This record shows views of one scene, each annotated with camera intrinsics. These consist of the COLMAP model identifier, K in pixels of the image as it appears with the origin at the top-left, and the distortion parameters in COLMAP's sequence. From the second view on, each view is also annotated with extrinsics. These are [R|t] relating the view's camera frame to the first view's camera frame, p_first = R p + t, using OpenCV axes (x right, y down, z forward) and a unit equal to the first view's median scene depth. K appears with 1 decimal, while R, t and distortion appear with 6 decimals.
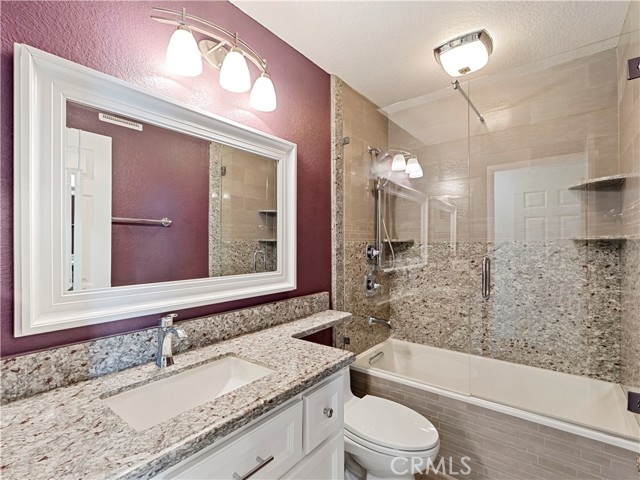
lens RADIAL K [[305.7, 0, 320.2], [0, 305.7, 242.6], [0, 0, 1]] dist [-0.002636, -0.001477]
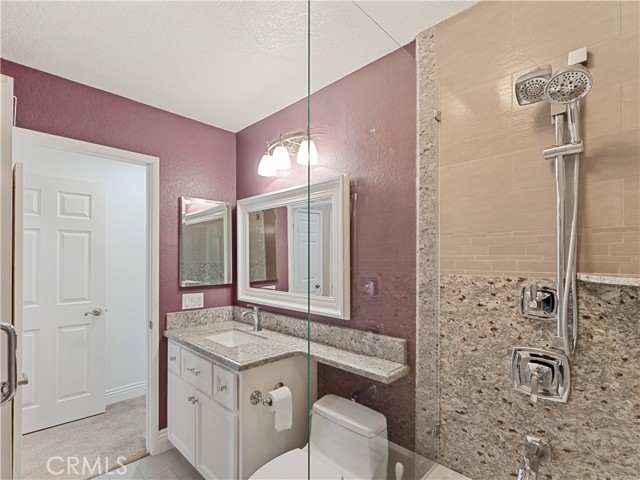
lens RADIAL K [[305.7, 0, 321.7], [0, 305.7, 257.9], [0, 0, 1]] dist [-0.002636, -0.001477]
pose [[-0.094374, -0.001692, -0.995535, 0.928232], [0.000499, 0.999998, -0.001747, -0.046303], [0.995537, -0.000661, -0.094373, 1.030711]]
